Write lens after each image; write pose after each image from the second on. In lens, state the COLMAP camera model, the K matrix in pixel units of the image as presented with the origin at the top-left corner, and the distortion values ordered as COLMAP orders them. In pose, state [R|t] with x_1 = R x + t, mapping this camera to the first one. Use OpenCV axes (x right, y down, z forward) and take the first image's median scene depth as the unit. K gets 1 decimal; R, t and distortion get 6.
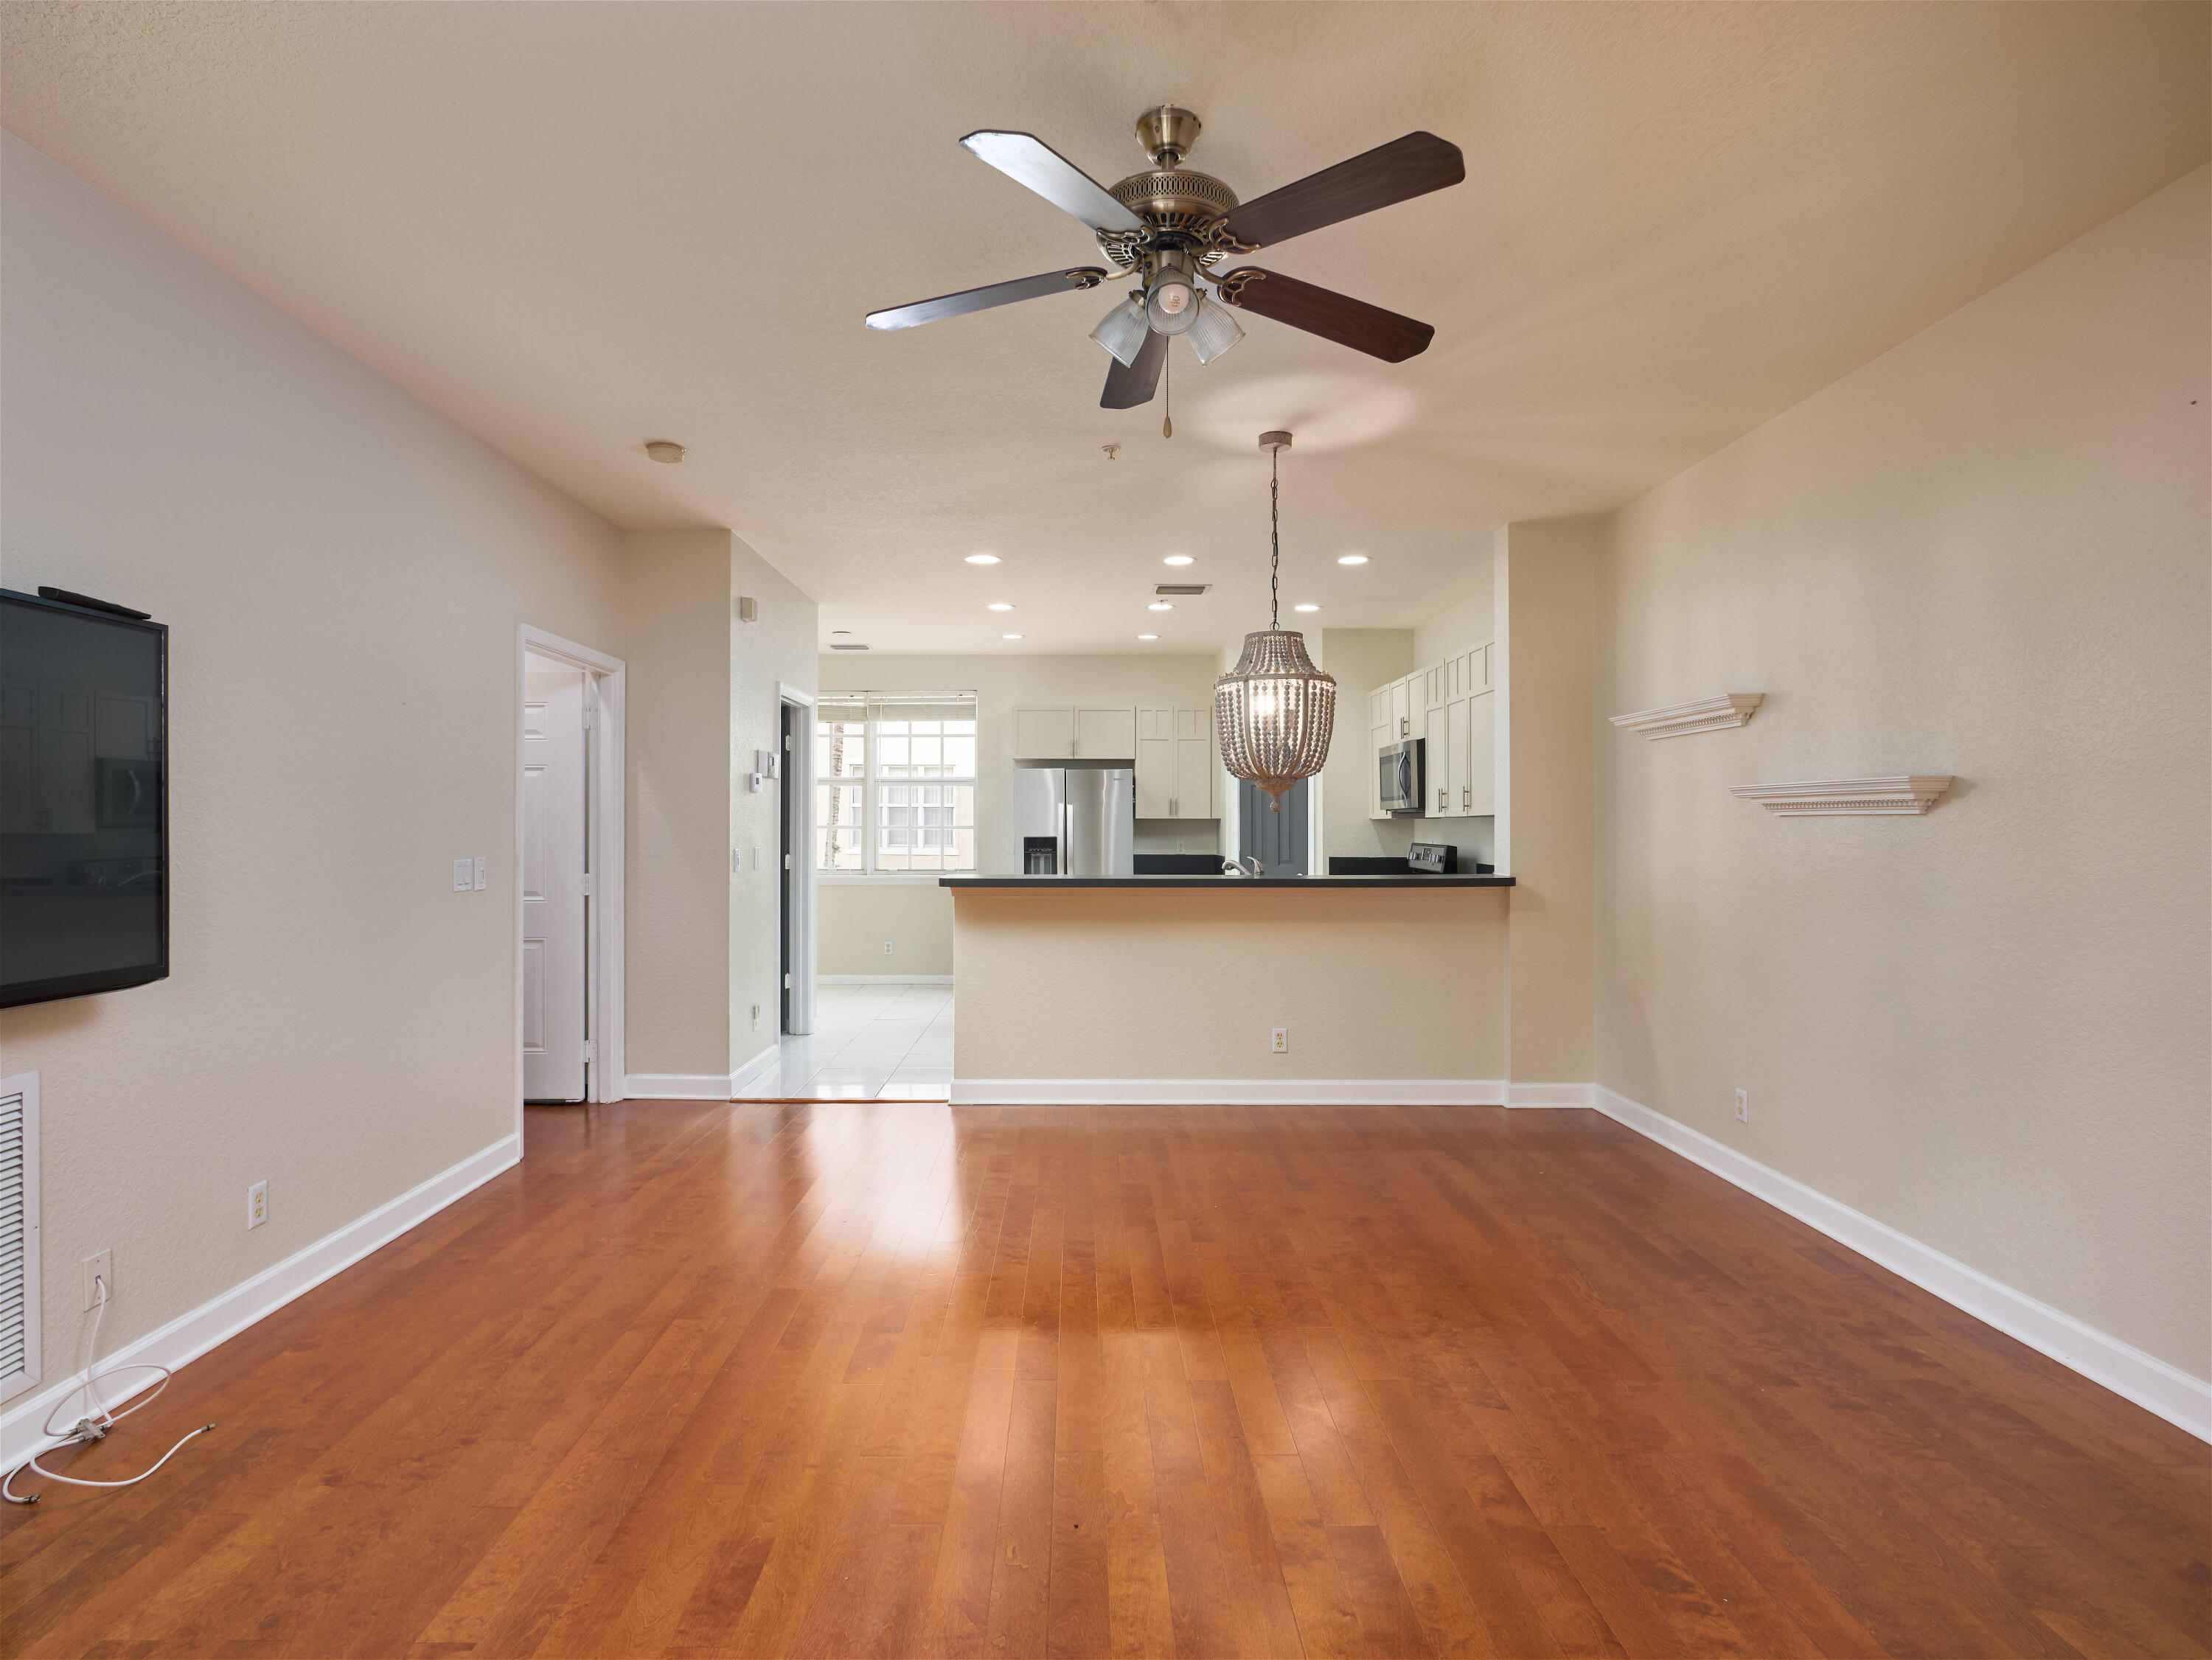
lens RADIAL K [[1169.6, 0, 1125.0], [0, 1169.6, 822.5], [0, 0, 1]] dist [0.002618, -0.000170]
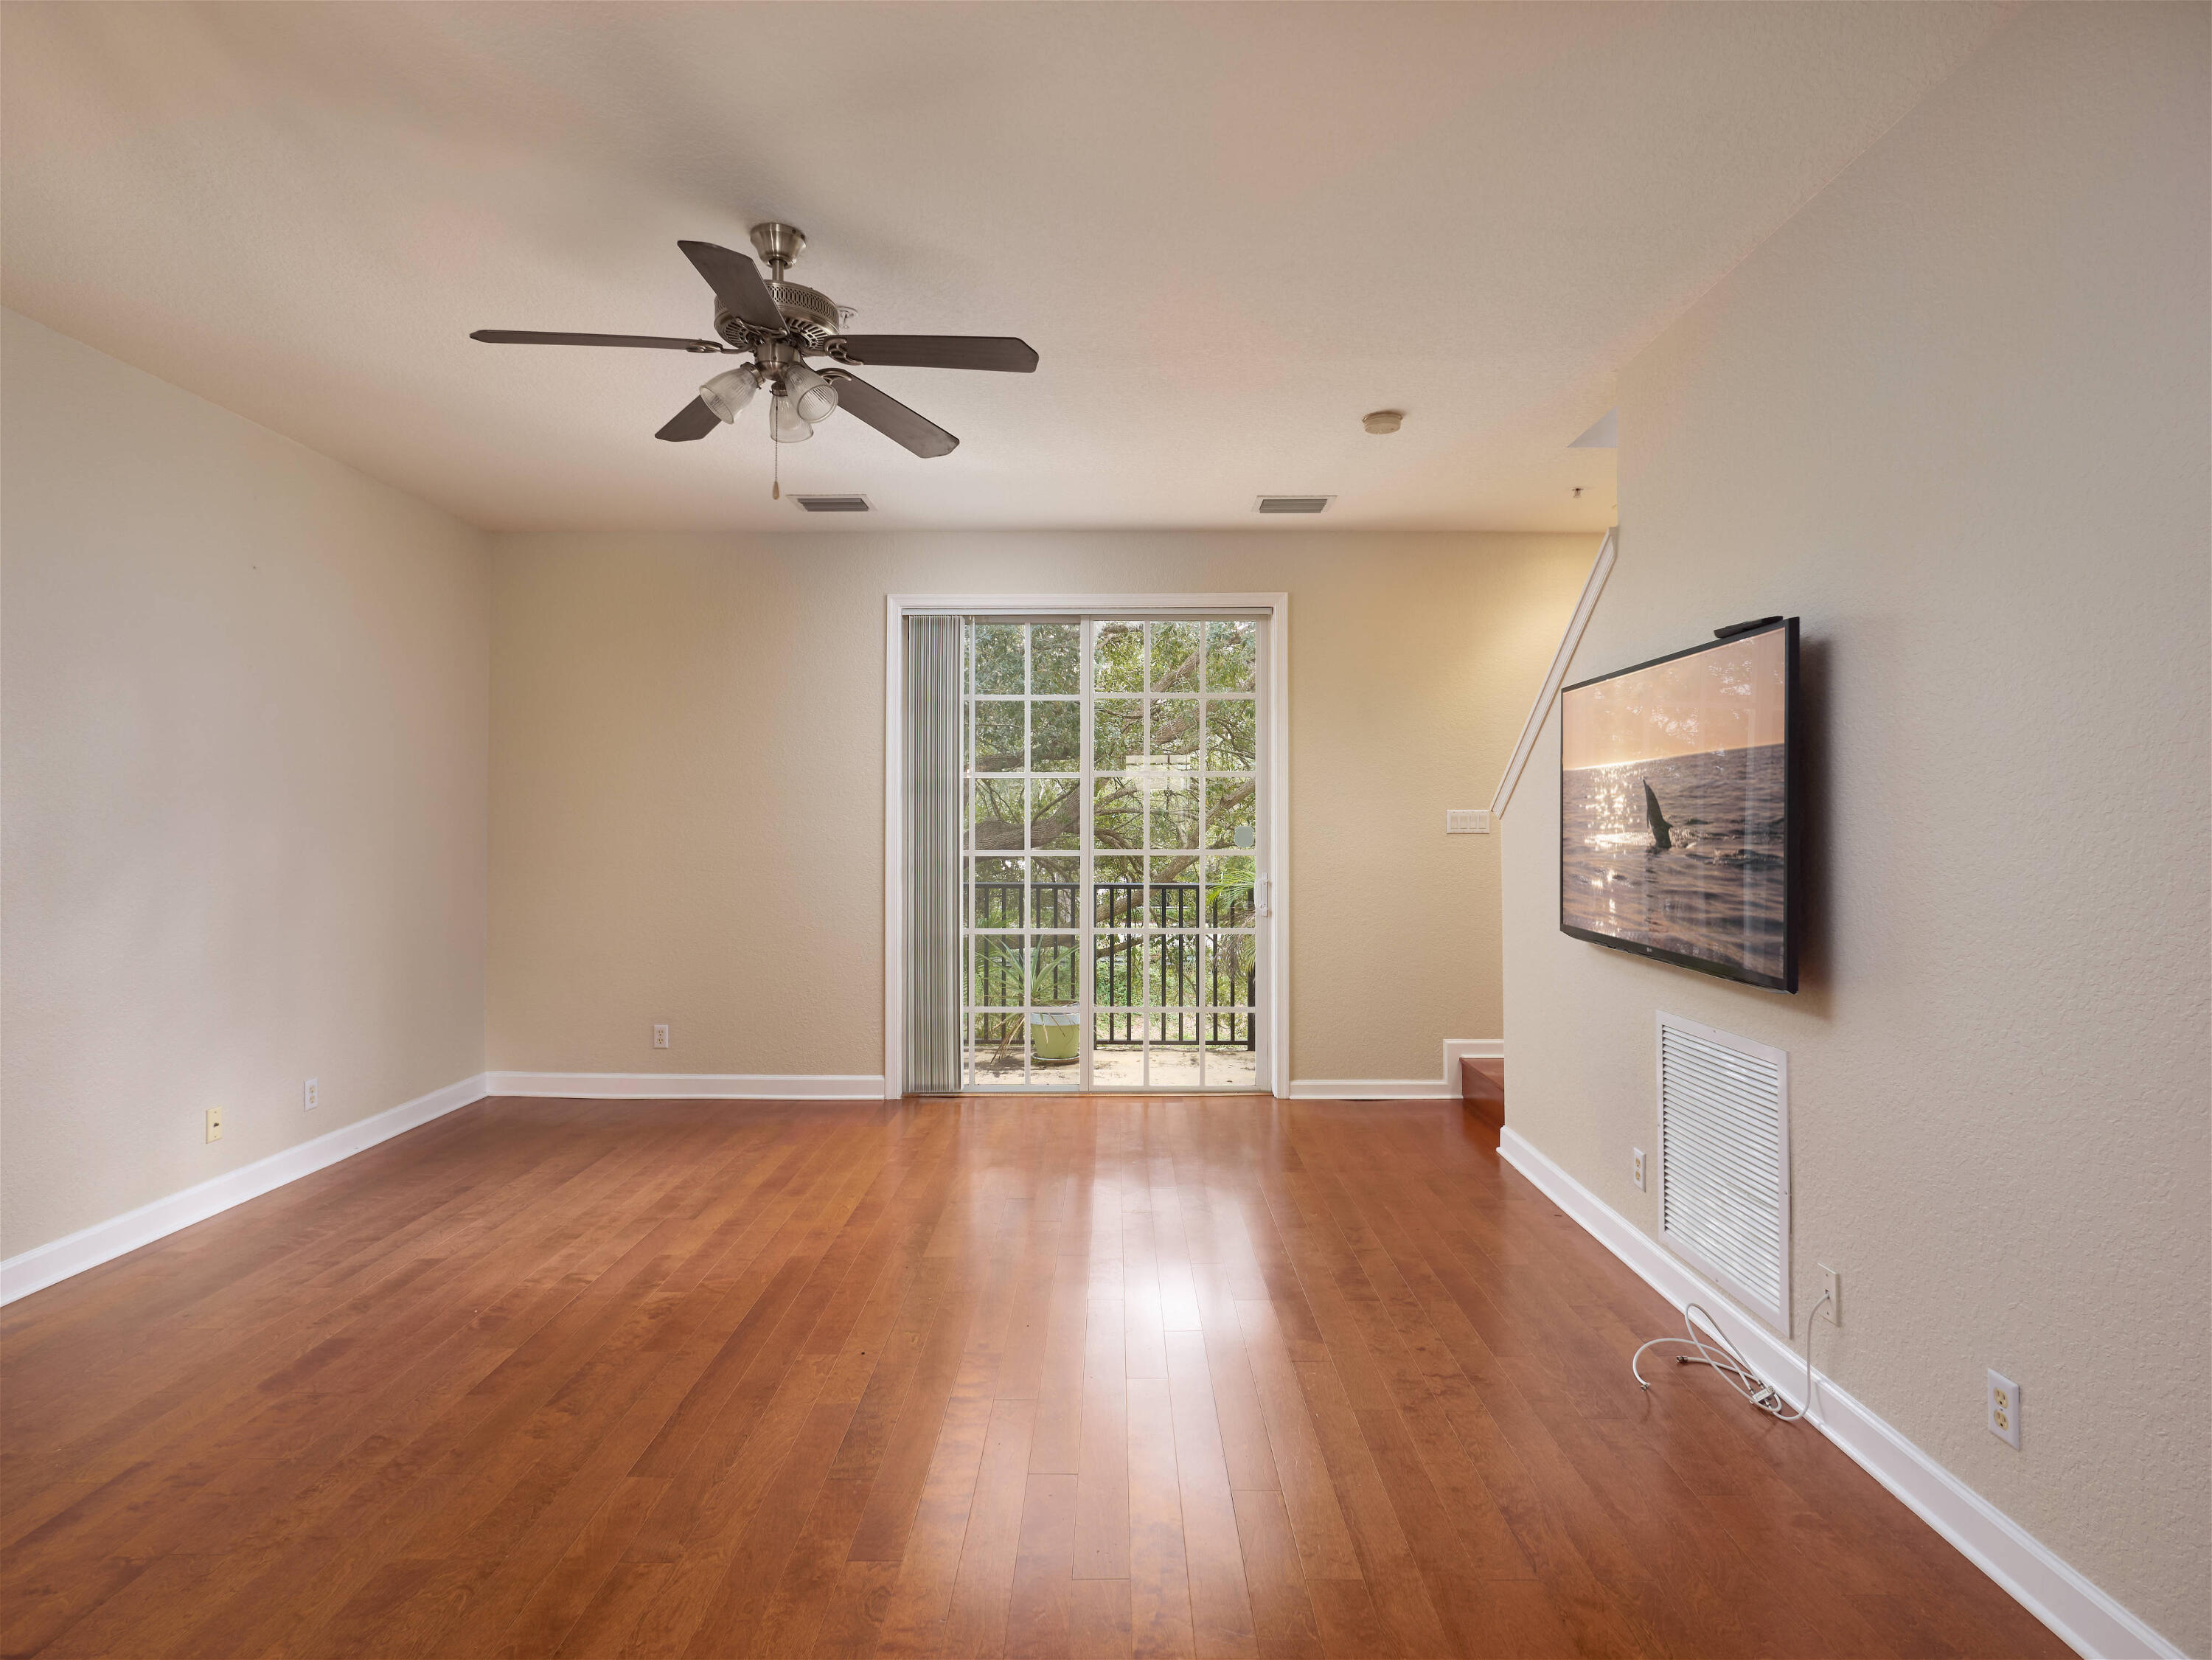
lens RADIAL K [[1169.8, 0, 1125.0], [0, 1169.8, 822.5], [0, 0, 1]] dist [0.002618, -0.000170]
pose [[-0.999587, -0.003712, 0.028490, -0.305452], [-0.004118, 0.999891, -0.014174, 0.012369], [-0.028435, -0.014286, -0.999494, 1.911519]]
